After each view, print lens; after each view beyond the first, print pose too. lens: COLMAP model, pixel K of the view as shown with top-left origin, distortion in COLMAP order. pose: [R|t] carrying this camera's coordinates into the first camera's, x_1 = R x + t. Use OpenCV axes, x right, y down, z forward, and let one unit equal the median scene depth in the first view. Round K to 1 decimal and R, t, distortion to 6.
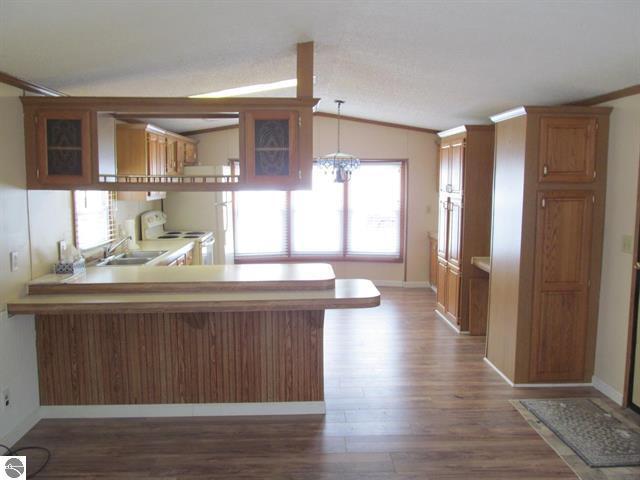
lens RADIAL K [[530.5, 0, 320.0], [0, 530.5, 240.0], [0, 0, 1]] dist [-0.064491, 0.045549]
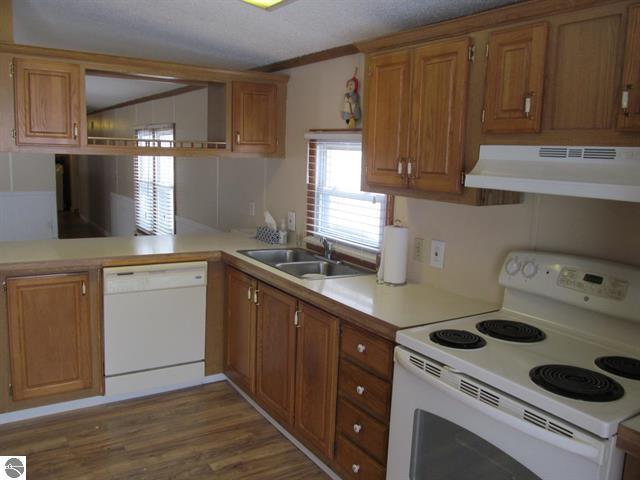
lens RADIAL K [[530.5, 0, 320.0], [0, 530.5, 240.0], [0, 0, 1]] dist [-0.064491, 0.045549]
pose [[-0.856215, 0.044359, -0.514712, -0.024323], [-0.102296, 0.962023, 0.253077, -0.222599], [0.506391, 0.269342, -0.819160, 2.004680]]
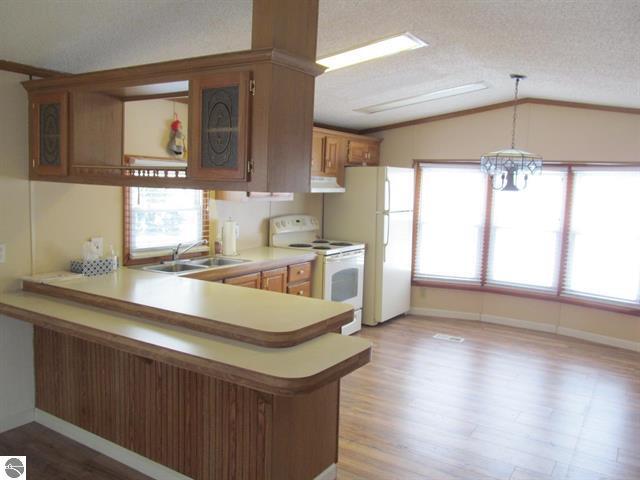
lens RADIAL K [[530.5, 0, 320.0], [0, 530.5, 240.0], [0, 0, 1]] dist [-0.064491, 0.045549]
pose [[0.820259, 0.085478, -0.565569, 0.396676], [-0.096522, 0.995276, 0.010434, -0.045844], [0.563789, 0.046031, 0.824635, 0.486003]]
